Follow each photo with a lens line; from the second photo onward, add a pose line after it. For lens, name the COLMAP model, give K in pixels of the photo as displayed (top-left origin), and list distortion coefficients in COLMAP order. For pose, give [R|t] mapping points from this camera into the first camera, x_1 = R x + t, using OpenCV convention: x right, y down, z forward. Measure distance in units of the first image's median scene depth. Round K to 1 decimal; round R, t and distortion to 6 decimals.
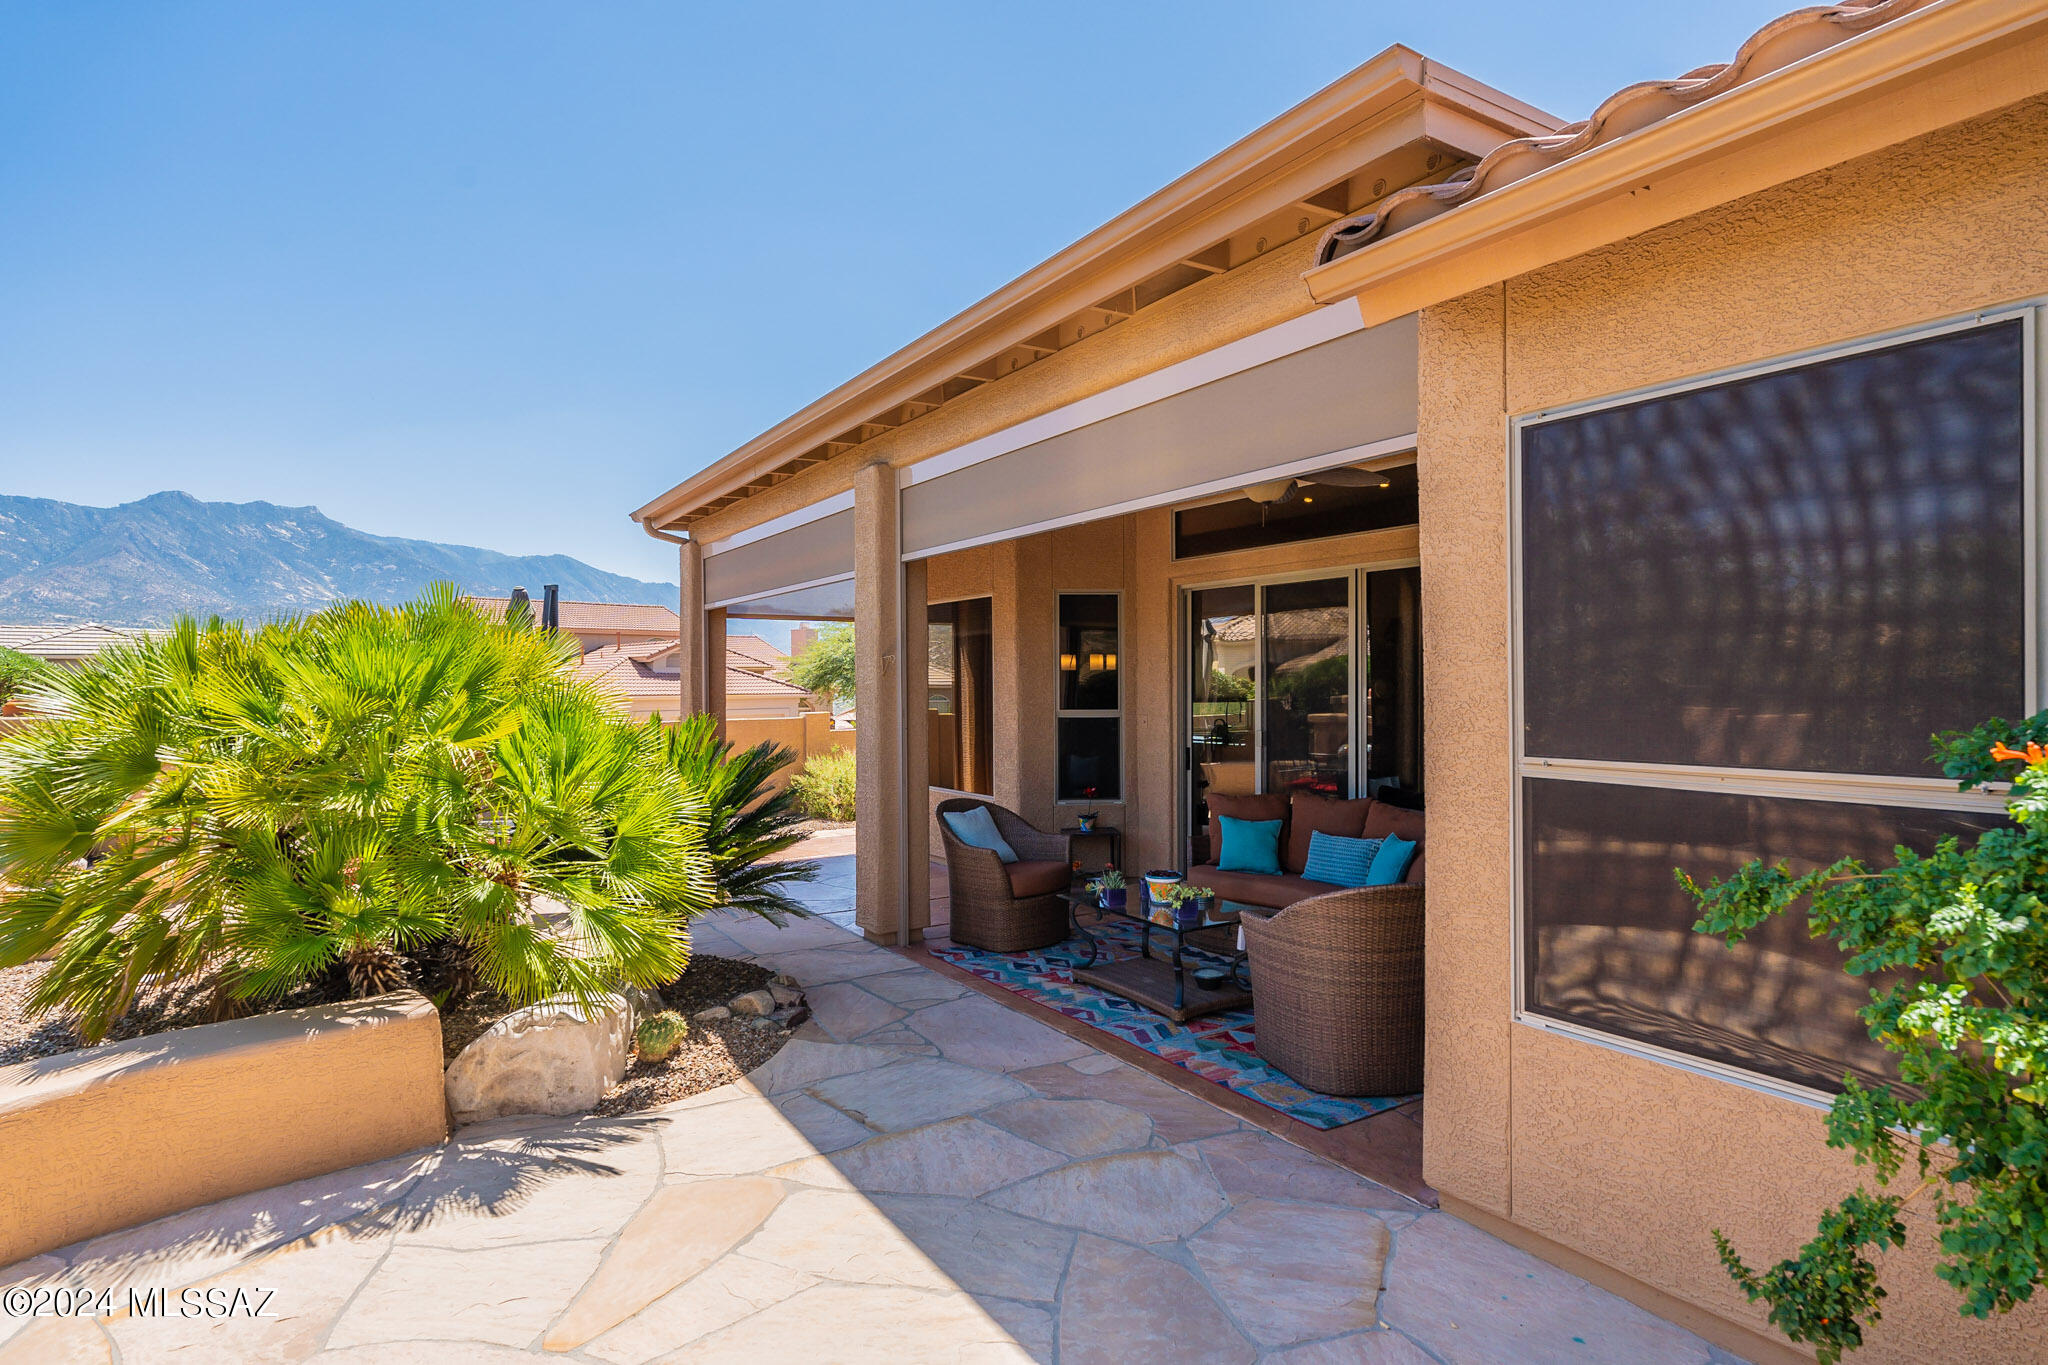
lens RADIAL K [[1060.0, 0, 1022.5], [0, 1060.0, 684.8], [0, 0, 1]] dist [-0.006733, 0.001462]
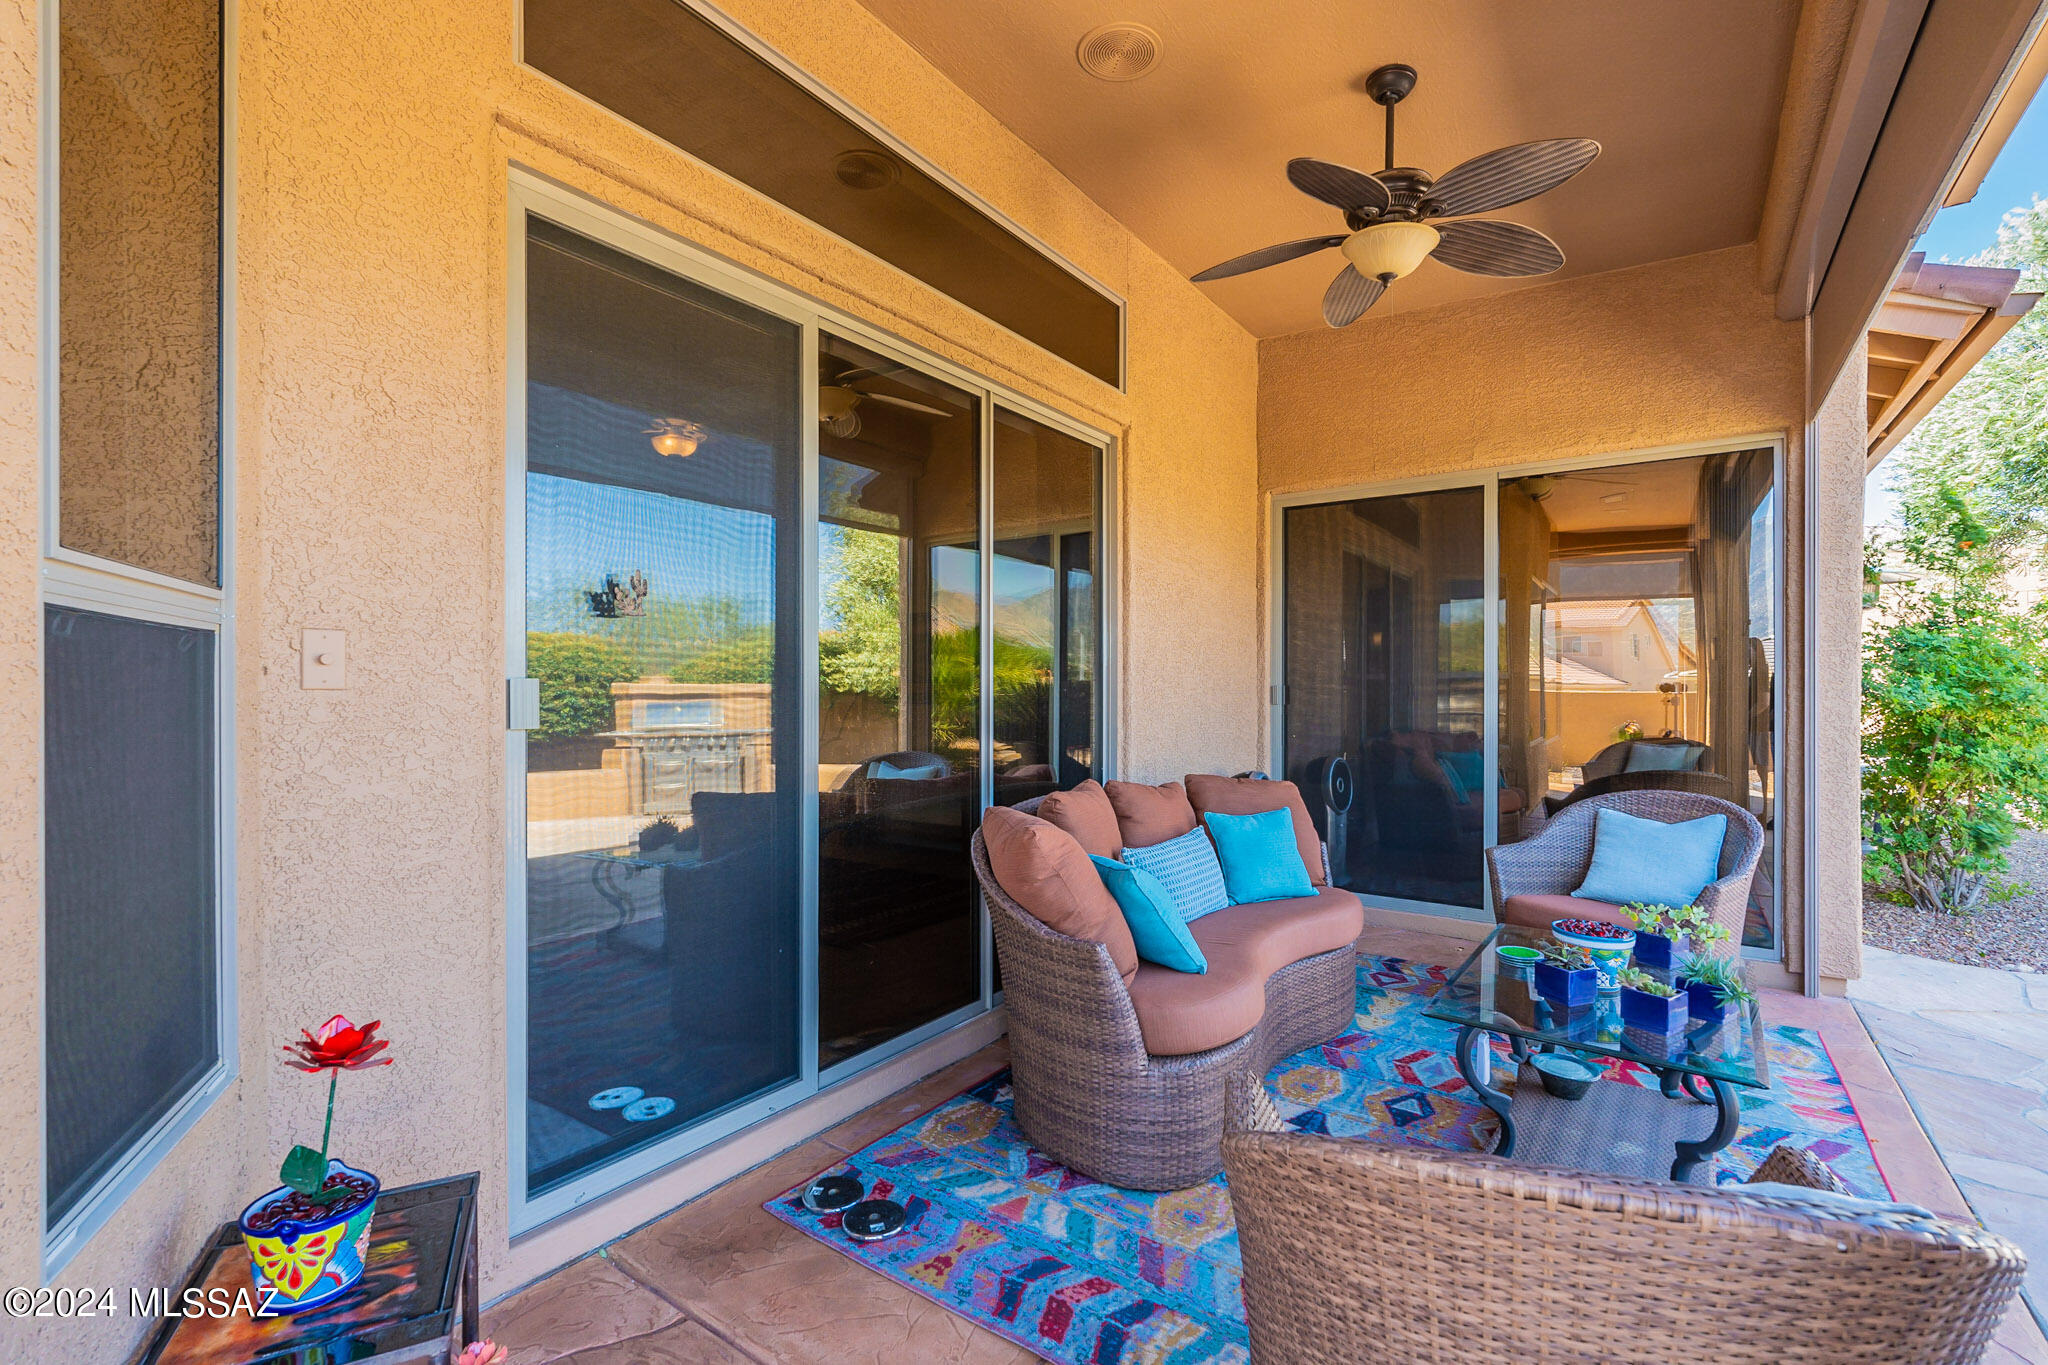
lens RADIAL K [[925.2, 0, 1022.5], [0, 925.2, 686.0], [0, 0, 1]] dist [-0.007107, 0.001978]
pose [[-0.376577, 0.003221, 0.926380, -0.210587], [-0.003345, 0.999983, -0.004837, 0.078068], [-0.926379, -0.004920, -0.376560, 1.709605]]
